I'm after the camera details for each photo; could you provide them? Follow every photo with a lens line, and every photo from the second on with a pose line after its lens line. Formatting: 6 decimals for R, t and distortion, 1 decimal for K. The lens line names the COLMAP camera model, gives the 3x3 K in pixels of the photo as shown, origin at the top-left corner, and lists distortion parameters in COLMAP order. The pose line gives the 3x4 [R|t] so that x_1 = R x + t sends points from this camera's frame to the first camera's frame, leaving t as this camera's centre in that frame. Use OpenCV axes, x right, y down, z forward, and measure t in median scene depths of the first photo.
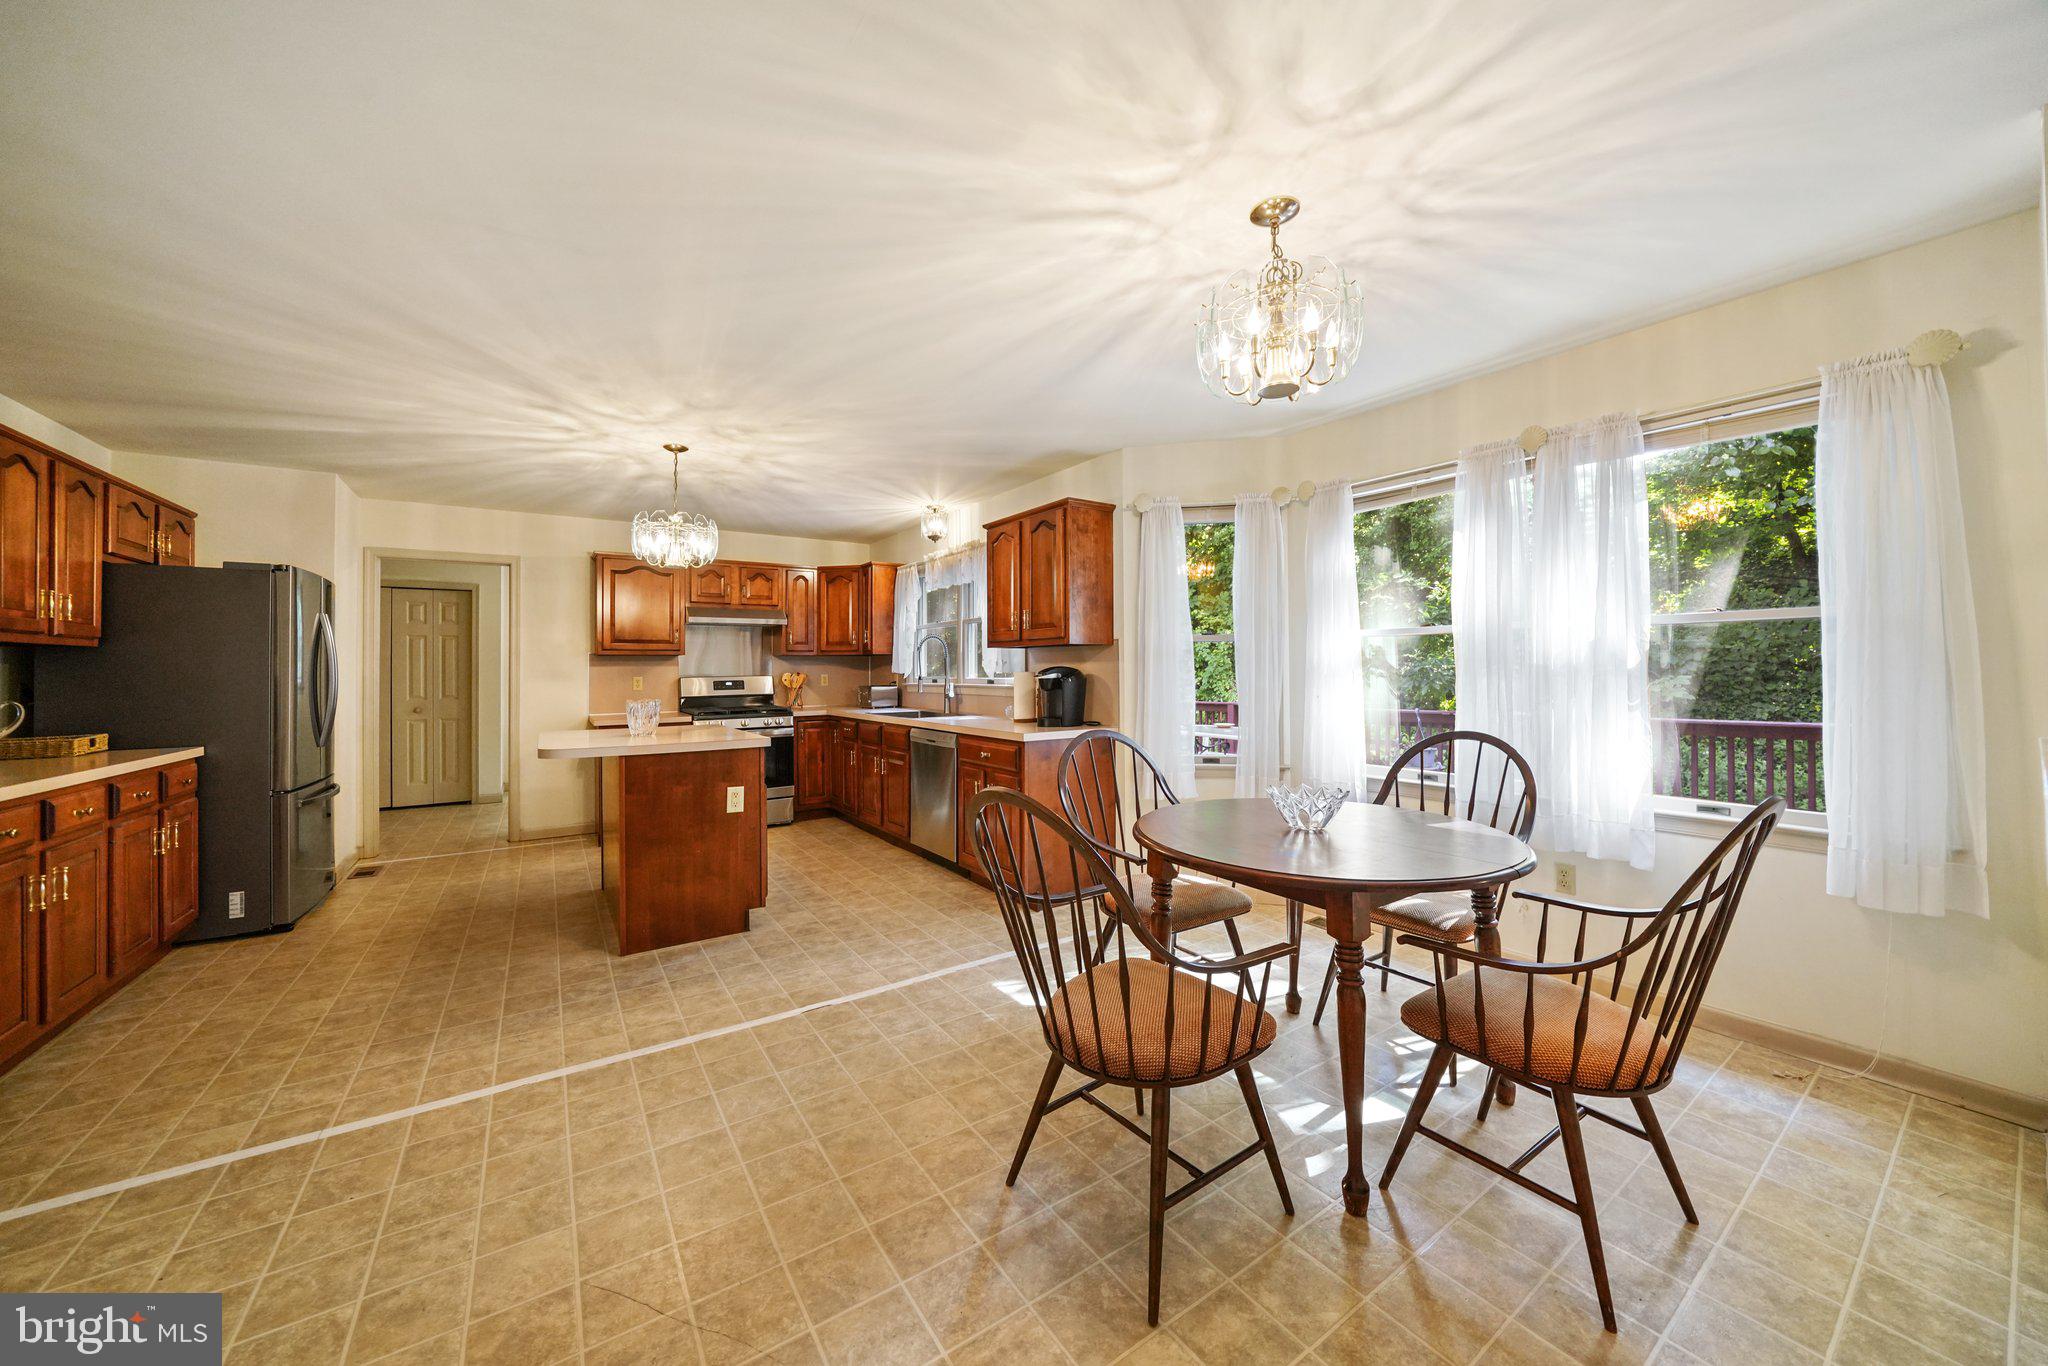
lens RADIAL K [[706.1, 0, 1035.3], [0, 706.1, 670.3], [0, 0, 1]] dist [-0.001583, -0.000139]
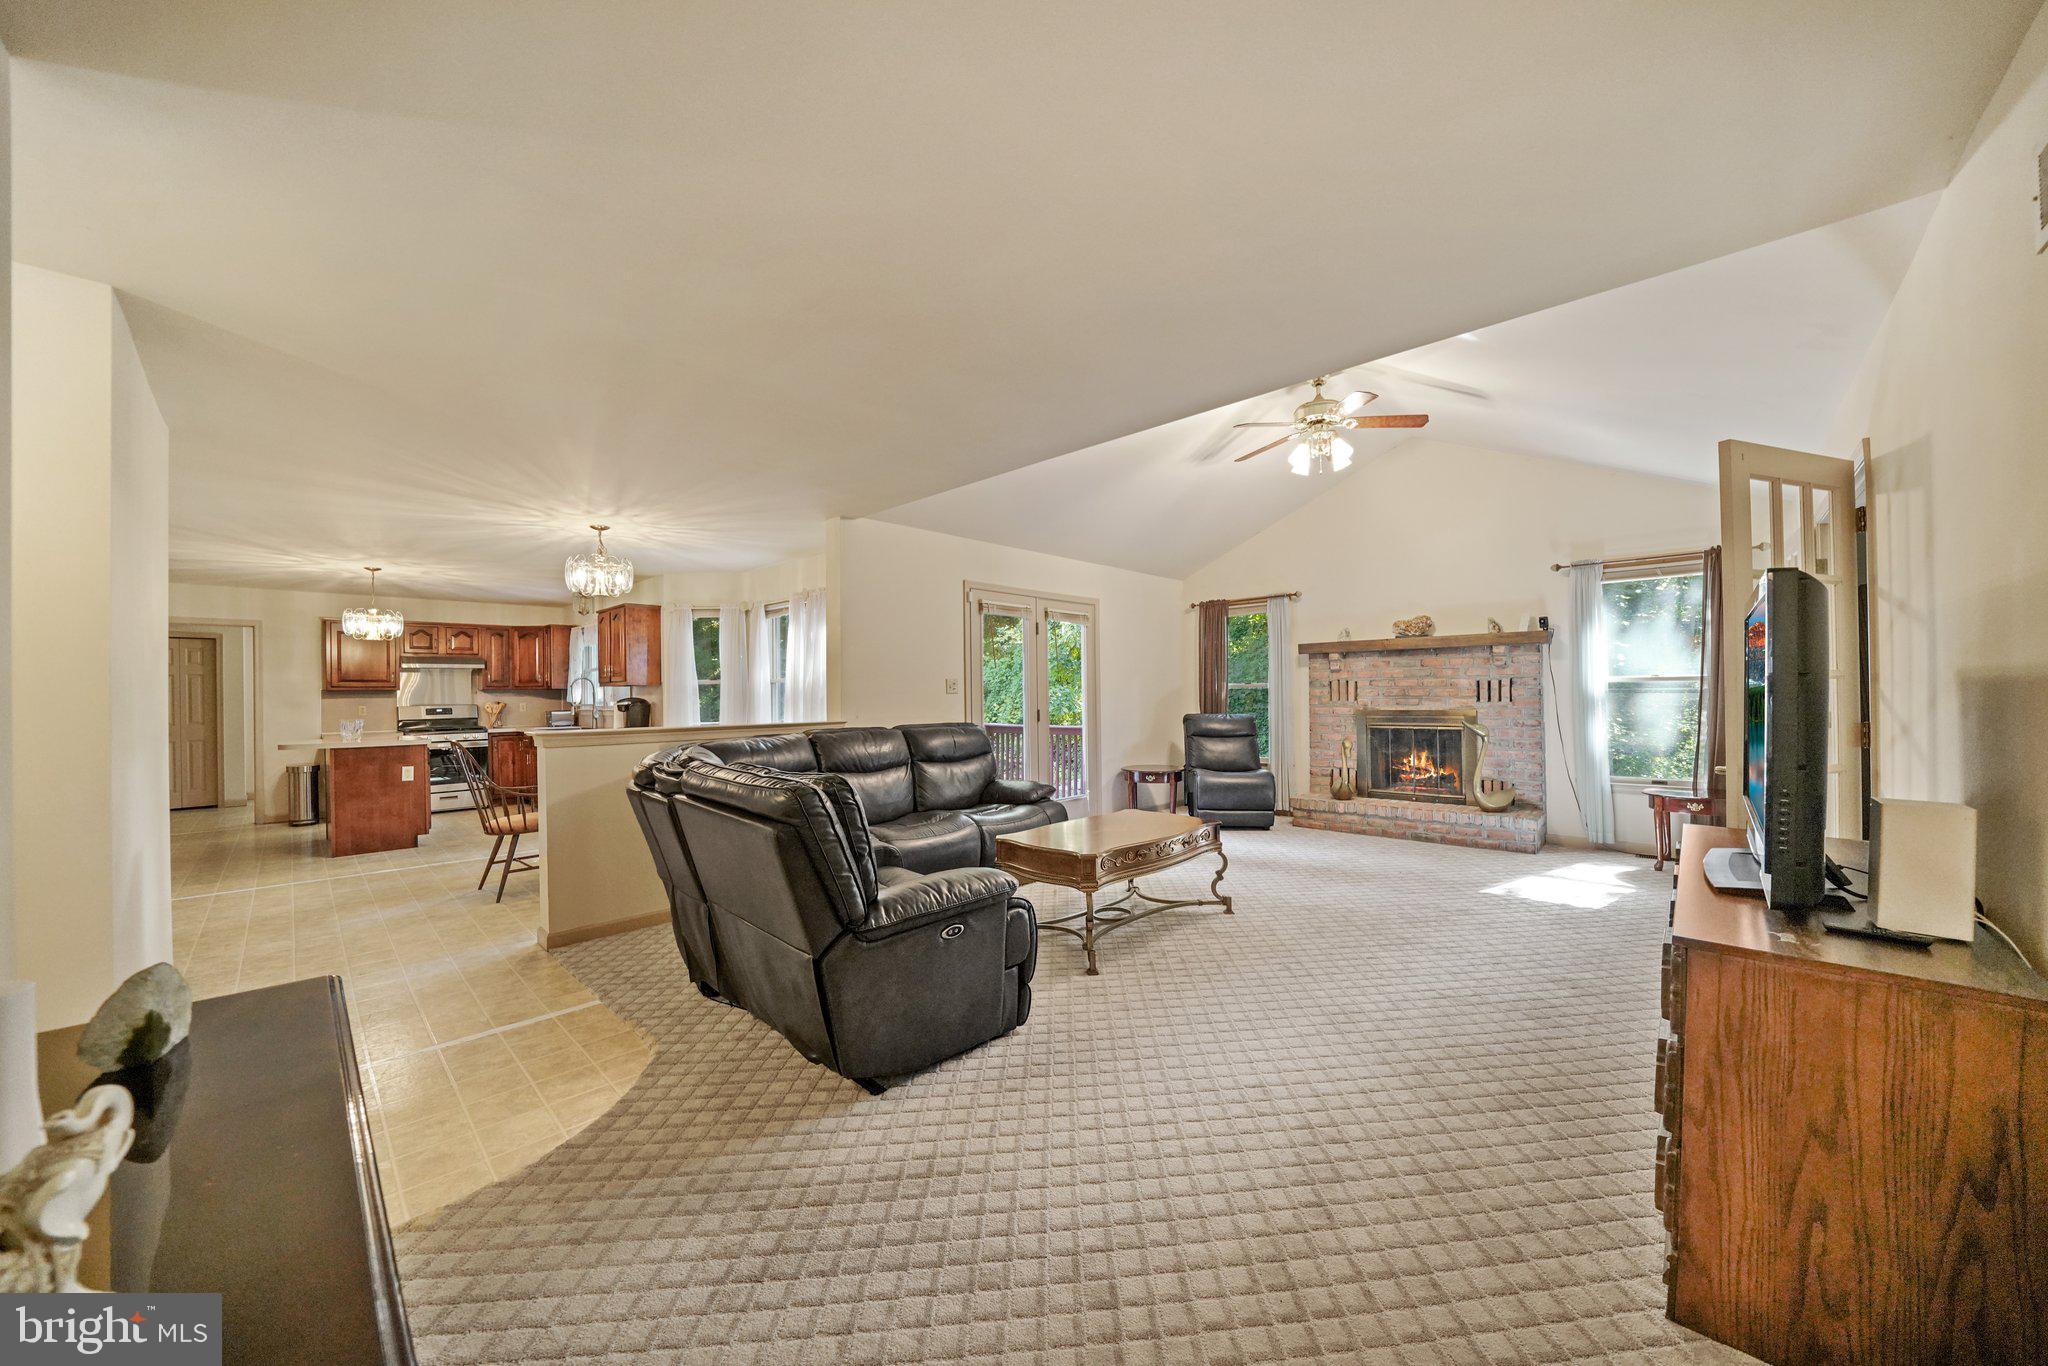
lens RADIAL K [[706.1, 0, 1011.5], [0, 706.1, 699.8], [0, 0, 1]] dist [-0.001583, -0.000139]
pose [[0.981849, -0.005478, 0.189587, 0.448994], [0.004948, 0.999982, 0.003269, -0.000910], [-0.189602, -0.002271, 0.981858, -0.633877]]
